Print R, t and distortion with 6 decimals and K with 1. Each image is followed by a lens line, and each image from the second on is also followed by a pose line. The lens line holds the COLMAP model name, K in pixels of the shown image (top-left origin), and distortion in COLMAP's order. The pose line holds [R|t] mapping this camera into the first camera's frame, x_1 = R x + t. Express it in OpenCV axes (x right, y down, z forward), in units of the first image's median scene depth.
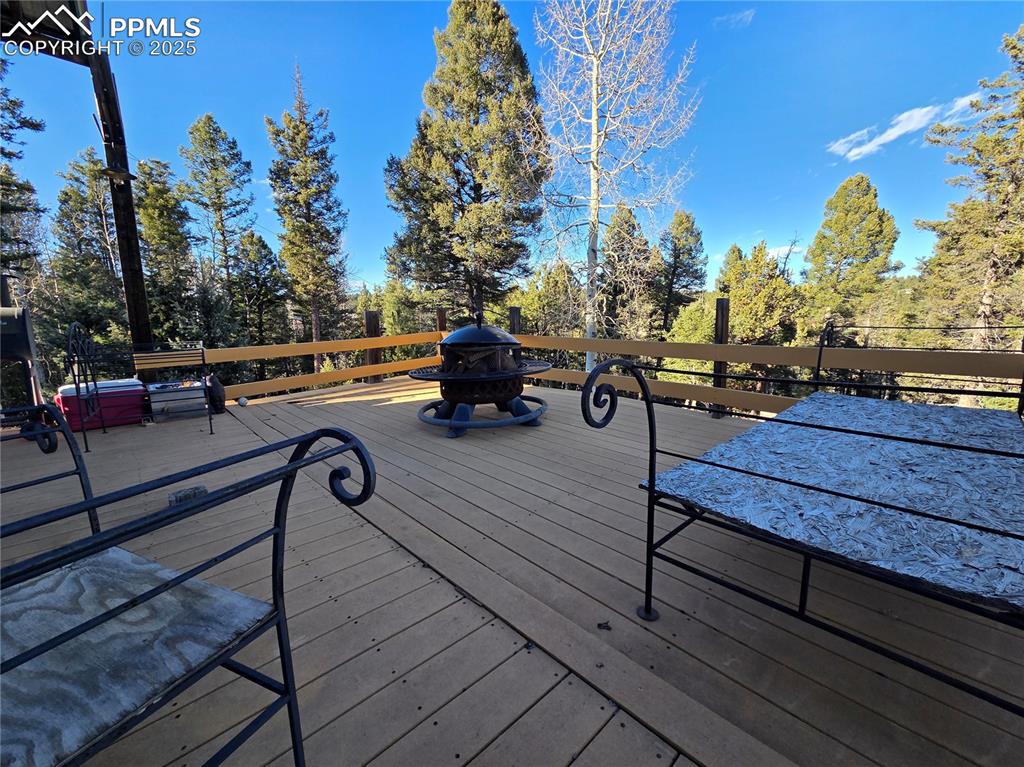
lens RADIAL K [[418.0, 0, 507.2], [0, 418.0, 385.9], [0, 0, 1]] dist [-0.000857, 0.000239]
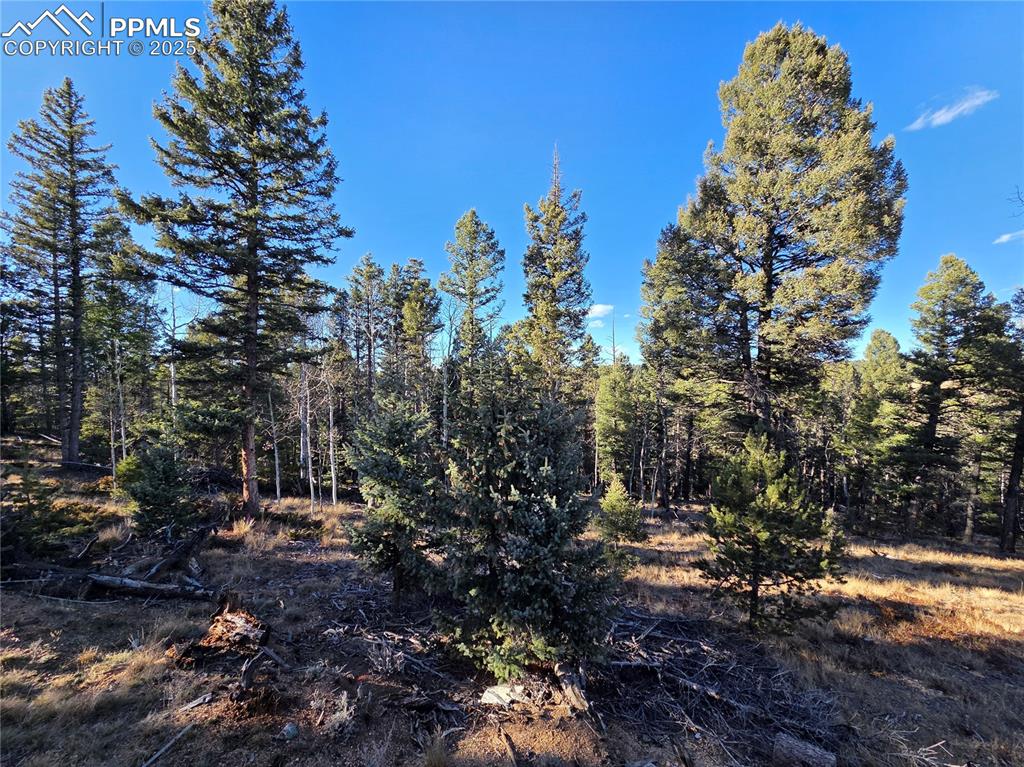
lens RADIAL K [[418.0, 0, 508.5], [0, 418.0, 385.3], [0, 0, 1]] dist [-0.000857, 0.000239]
pose [[0.935131, 0.014328, -0.354012, -0.255862], [-0.074211, 0.984939, -0.156166, -0.073376], [0.346442, 0.172308, 0.922111, 0.157430]]
